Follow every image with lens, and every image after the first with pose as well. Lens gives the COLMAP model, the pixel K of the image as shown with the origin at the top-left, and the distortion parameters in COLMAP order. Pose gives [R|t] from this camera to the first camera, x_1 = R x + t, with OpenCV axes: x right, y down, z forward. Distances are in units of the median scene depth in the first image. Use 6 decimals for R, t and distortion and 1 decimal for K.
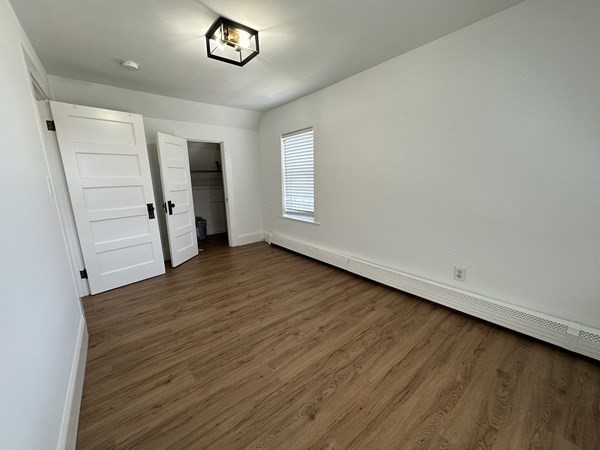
lens RADIAL K [[239.7, 0, 300.0], [0, 239.7, 225.0], [0, 0, 1]] dist [-0.002458, -0.000003]
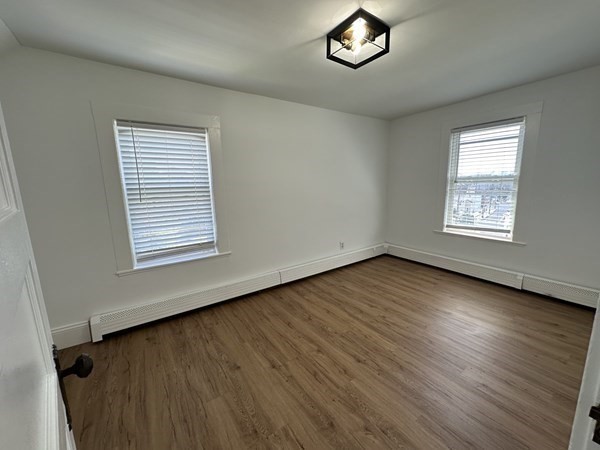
lens RADIAL K [[240.0, 0, 300.0], [0, 240.0, 225.0], [0, 0, 1]] dist [-0.002148, -0.000096]
pose [[0.076282, -0.139667, 0.987256, -0.915414], [0.223436, 0.967355, 0.119587, -0.186472], [-0.971729, 0.211467, 0.104998, 0.909569]]
